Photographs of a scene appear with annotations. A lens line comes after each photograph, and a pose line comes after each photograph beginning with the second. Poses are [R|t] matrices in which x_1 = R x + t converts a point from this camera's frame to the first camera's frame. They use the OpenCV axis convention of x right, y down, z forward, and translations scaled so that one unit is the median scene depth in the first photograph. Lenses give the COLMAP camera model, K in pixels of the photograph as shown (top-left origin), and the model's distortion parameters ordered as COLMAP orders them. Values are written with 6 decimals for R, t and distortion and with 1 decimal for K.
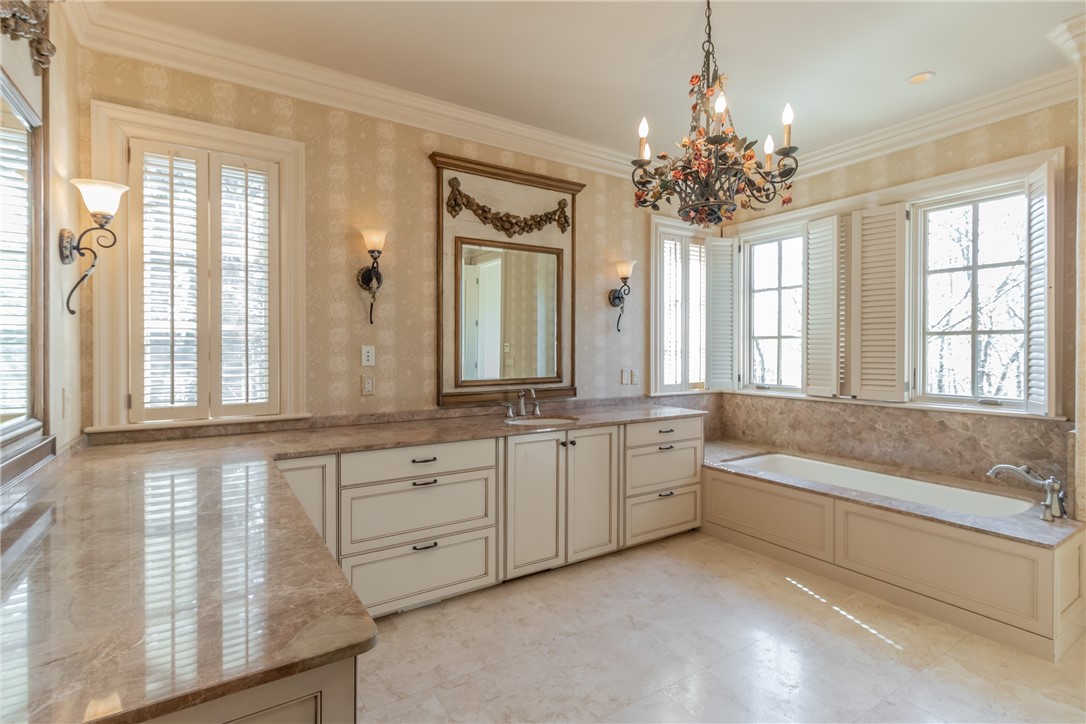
lens RADIAL K [[513.6, 0, 541.6], [0, 513.6, 350.1], [0, 0, 1]] dist [0.020753, -0.000130]
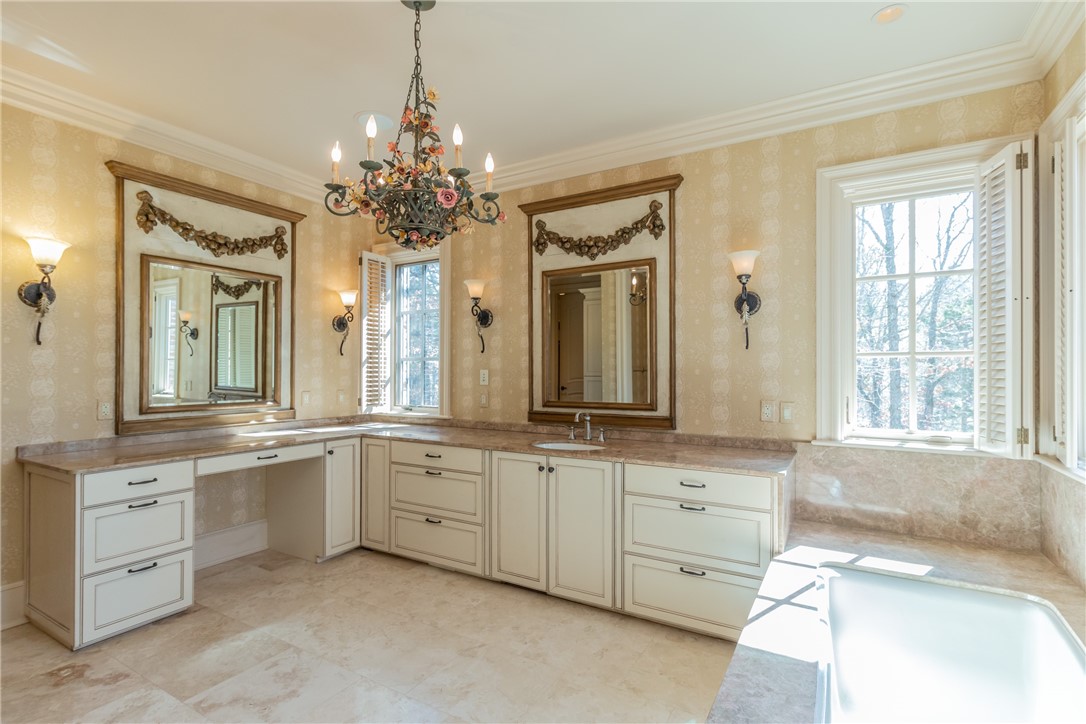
lens RADIAL K [[518.0, 0, 543.0], [0, 518.0, 362.0], [0, 0, 1]] dist [-0.005842, -0.000658]
pose [[0.447087, -0.013655, -0.894386, 0.857219], [-0.000628, 0.999878, -0.015579, -0.006585], [0.894490, 0.007526, 0.447024, 0.509478]]
